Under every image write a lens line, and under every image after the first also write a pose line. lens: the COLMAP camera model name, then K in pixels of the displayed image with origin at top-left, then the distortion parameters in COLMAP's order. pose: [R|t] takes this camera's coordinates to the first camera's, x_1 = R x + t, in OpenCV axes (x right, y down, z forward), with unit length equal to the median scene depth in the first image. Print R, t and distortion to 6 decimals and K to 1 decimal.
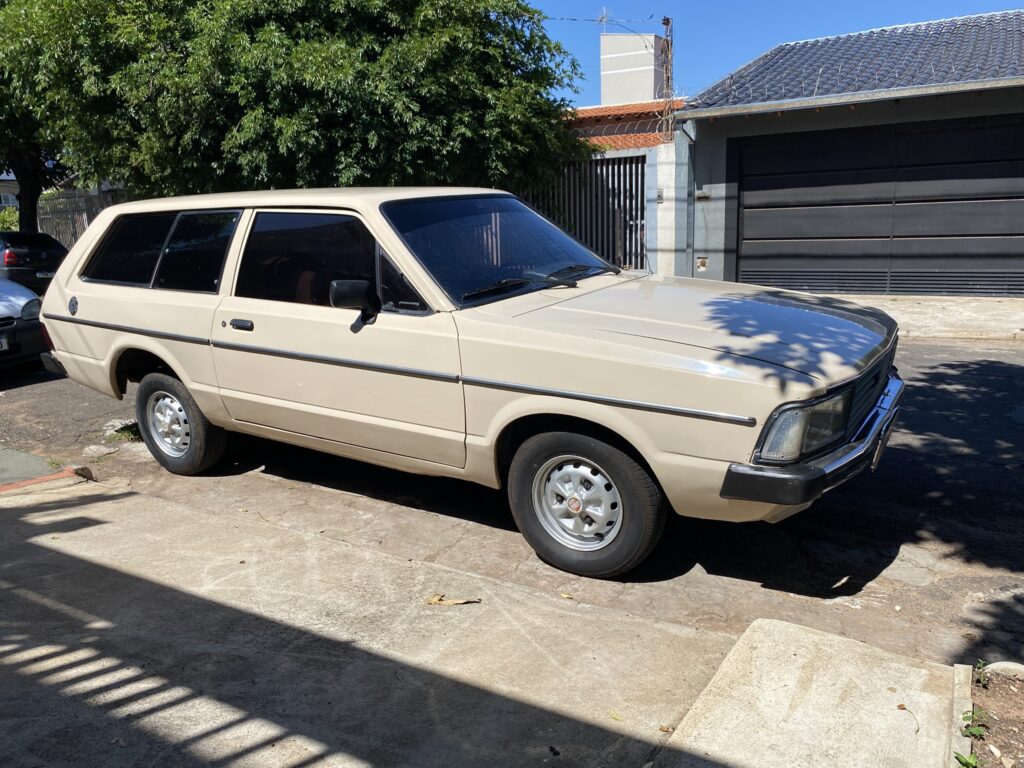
lens RADIAL K [[777.9, 0, 512.0], [0, 777.9, 380.9], [0, 0, 1]] dist [0.029349, -0.033353]
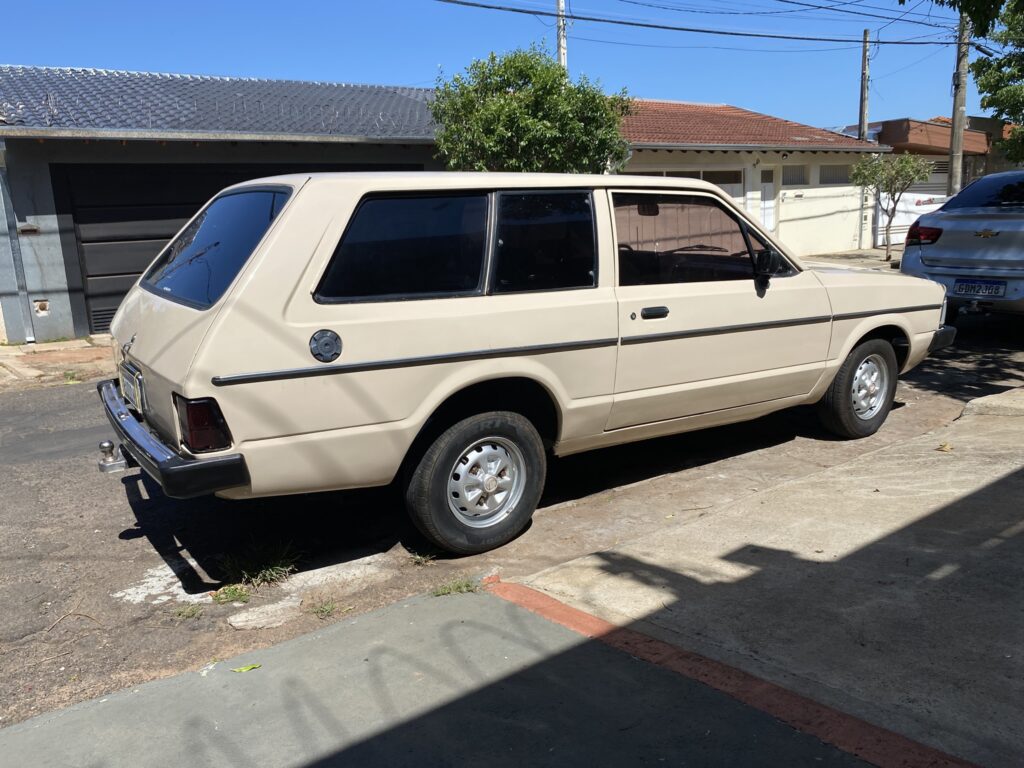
lens RADIAL K [[777.9, 0, 505.9], [0, 777.9, 366.1], [0, 0, 1]] dist [0.029349, -0.033353]
pose [[0.413813, -0.149877, 0.897940, -0.386131], [0.222898, 0.973013, 0.059685, -0.032162], [-0.882653, 0.175451, 0.436052, 0.236441]]
